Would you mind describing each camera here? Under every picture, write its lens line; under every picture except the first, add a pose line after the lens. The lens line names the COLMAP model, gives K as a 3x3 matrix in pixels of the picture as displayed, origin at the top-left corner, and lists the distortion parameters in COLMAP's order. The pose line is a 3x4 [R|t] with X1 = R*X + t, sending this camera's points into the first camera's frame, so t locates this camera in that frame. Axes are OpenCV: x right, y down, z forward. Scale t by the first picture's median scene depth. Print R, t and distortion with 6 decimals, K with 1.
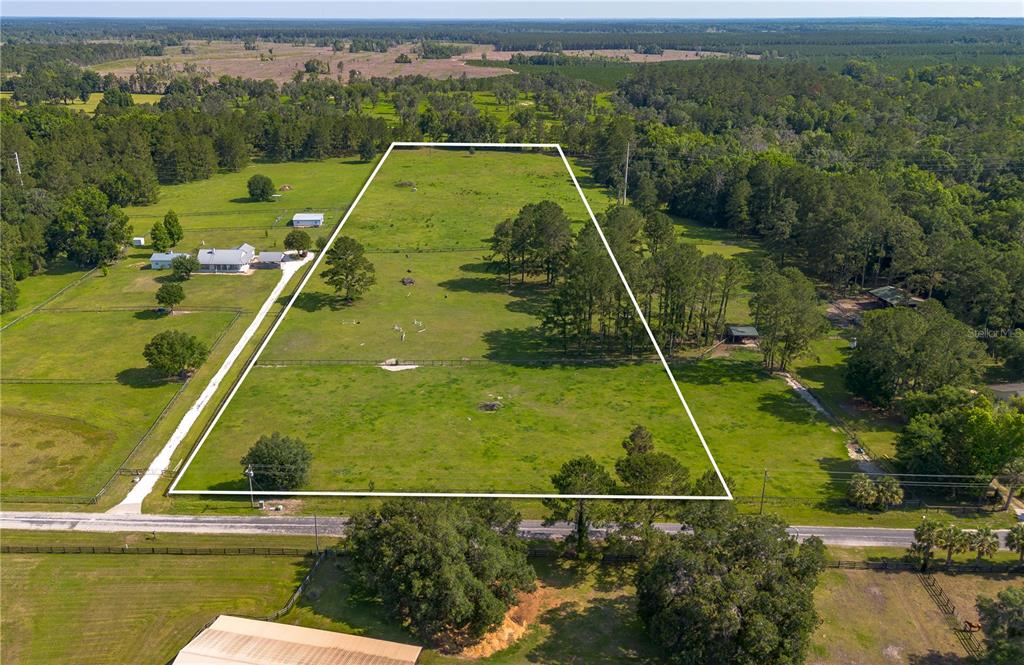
lens RADIAL K [[817.9, 0, 466.5], [0, 817.9, 329.4], [0, 0, 1]] dist [0.078100, -0.099232]
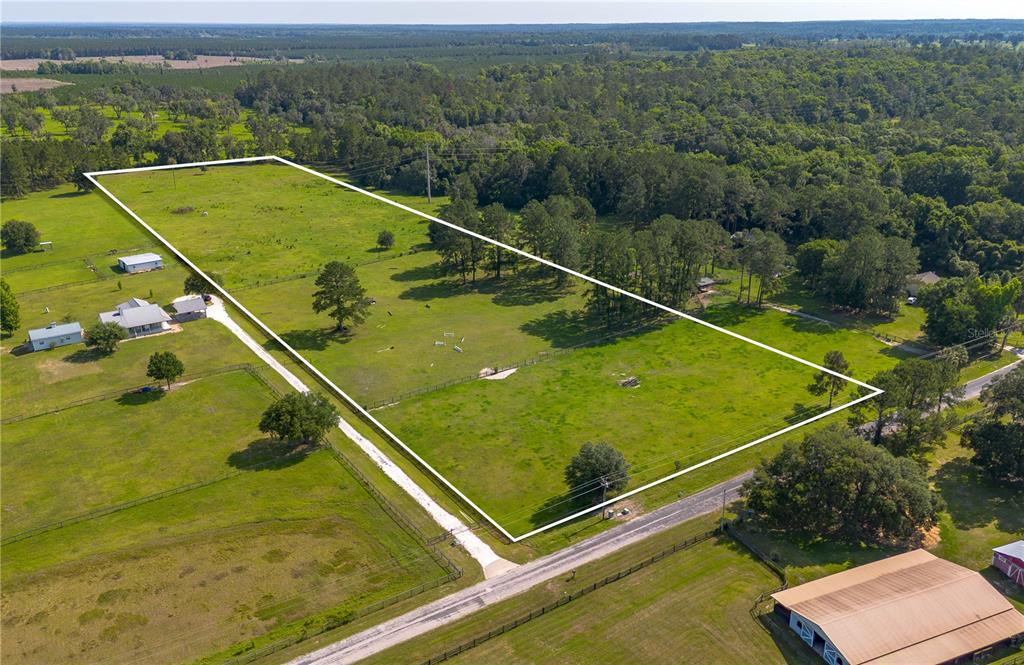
lens RADIAL K [[812.3, 0, 512.0], [0, 812.3, 332.5], [0, 0, 1]] dist [0.075810, -0.073196]
pose [[0.811155, -0.209362, 0.546072, -0.618484], [0.209541, 0.975778, 0.062850, -0.064708], [-0.546003, 0.063443, 0.835378, 0.170761]]
